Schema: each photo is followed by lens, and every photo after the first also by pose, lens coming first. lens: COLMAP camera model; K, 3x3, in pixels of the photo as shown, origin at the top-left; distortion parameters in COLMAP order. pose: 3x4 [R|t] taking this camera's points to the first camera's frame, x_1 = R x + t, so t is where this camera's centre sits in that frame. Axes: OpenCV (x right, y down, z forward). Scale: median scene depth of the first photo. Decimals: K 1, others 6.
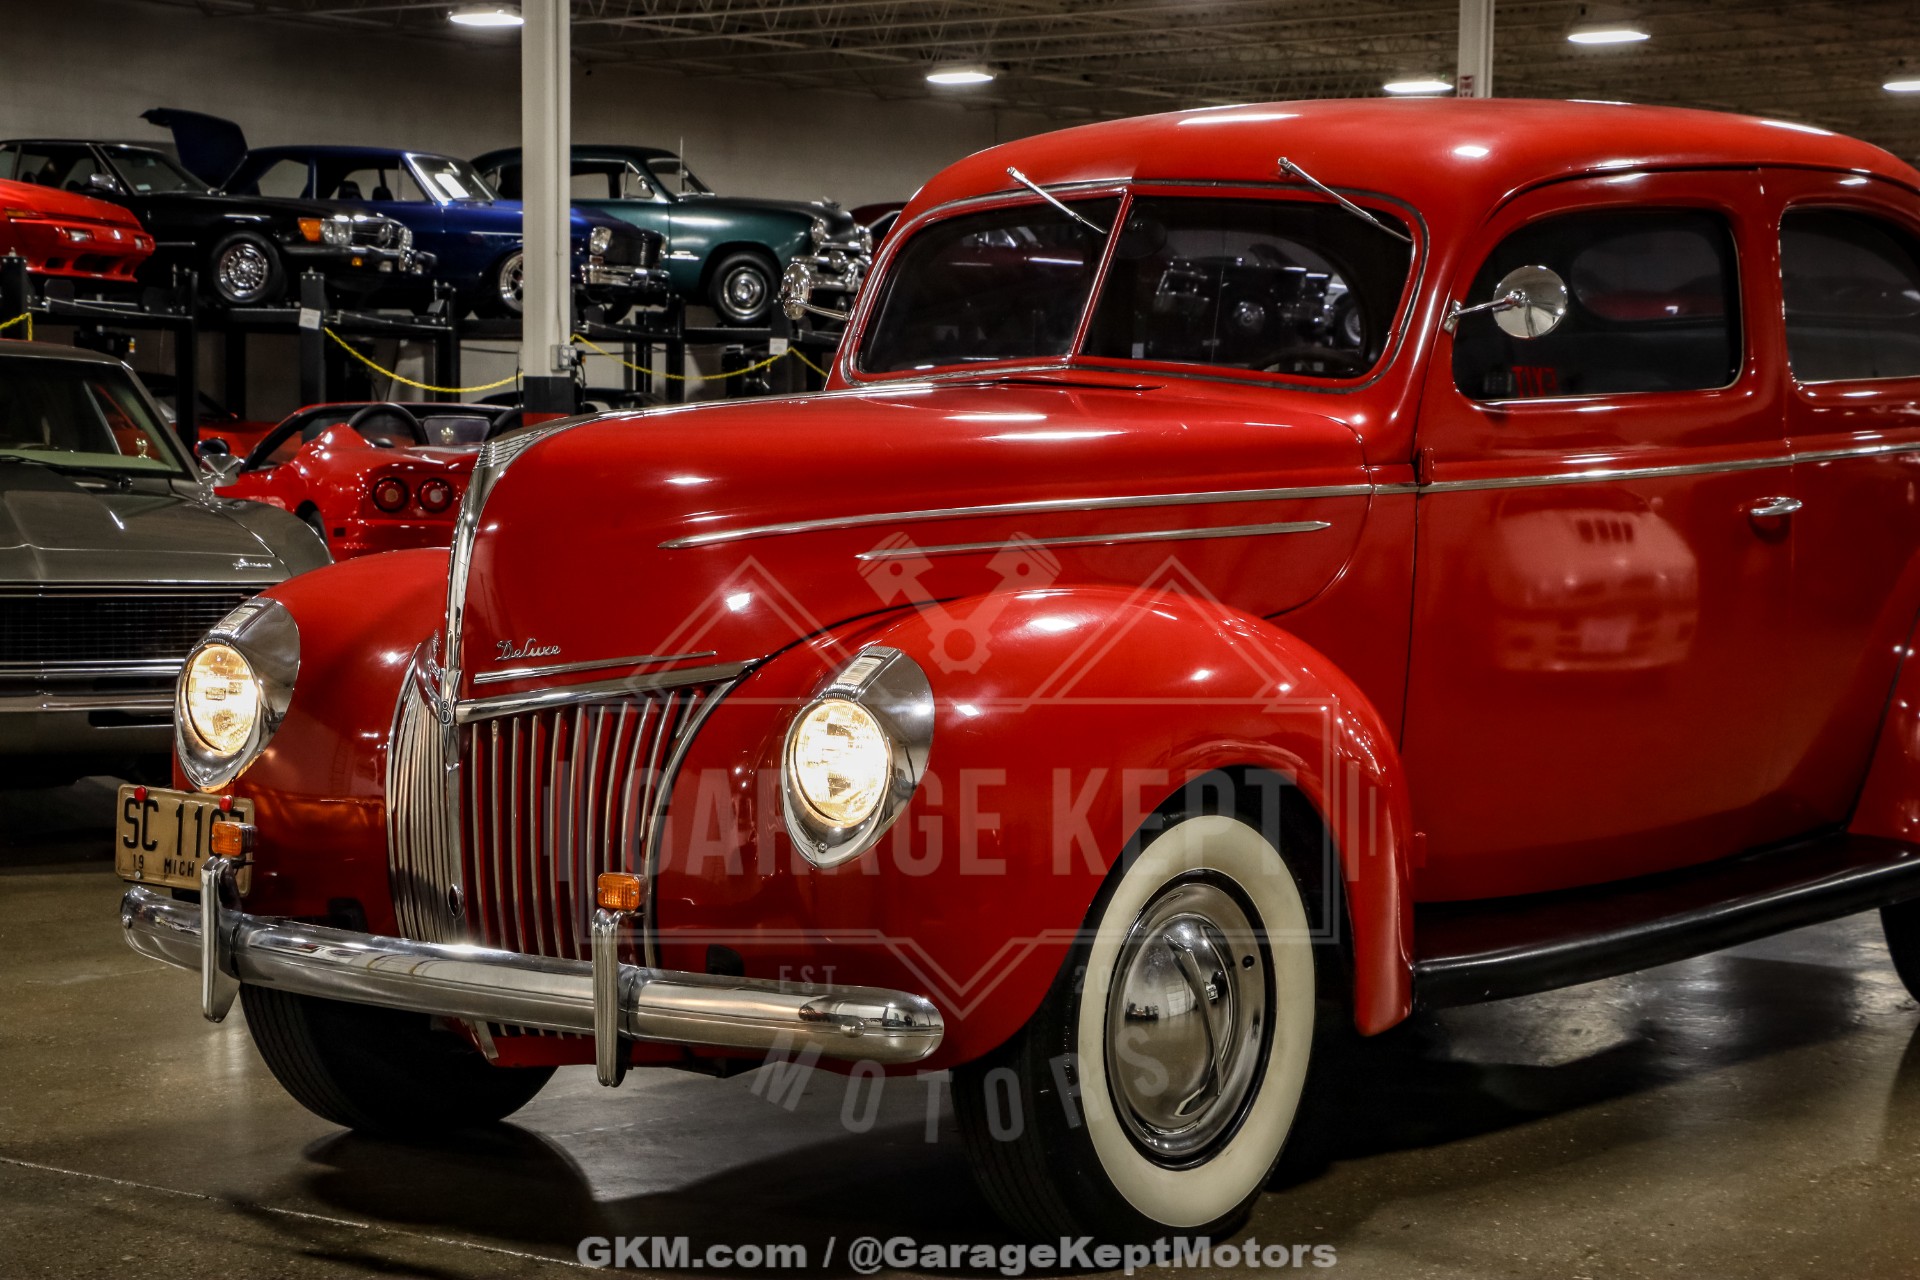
lens RADIAL K [[3843.1, 0, 931.3], [0, 3843.1, 687.8], [0, 0, 1]] dist [0.195648, 1.418669]
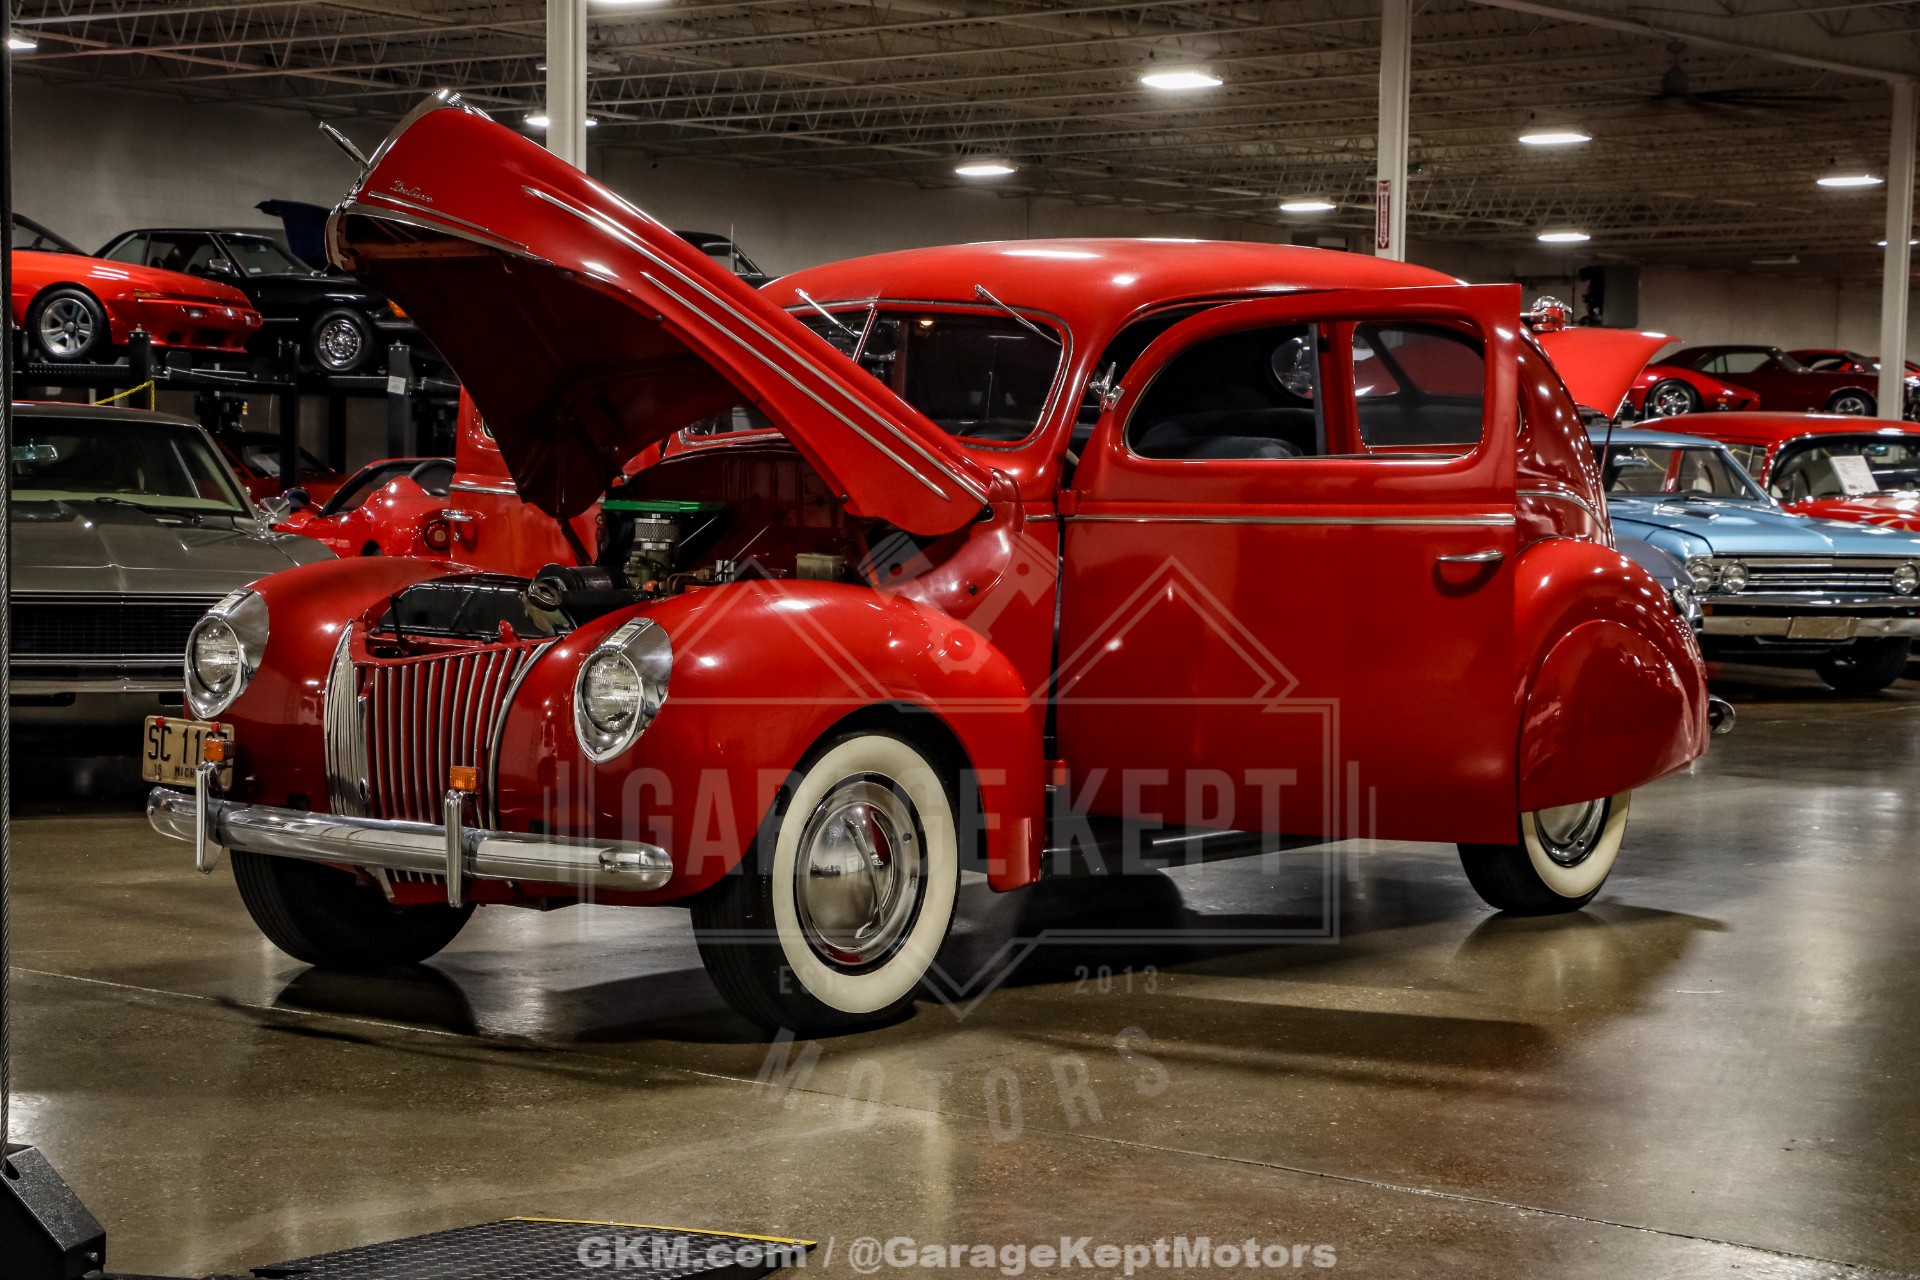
lens RADIAL K [[3726.8, 0, 950.2], [0, 3726.8, 706.3], [0, 0, 1]] dist [0.151916, 1.377525]
pose [[0.999666, 0.005384, -0.025286, 0.080707], [-0.005598, 0.999949, -0.008372, 0.019743], [0.025239, 0.008510, 0.999645, -0.253306]]
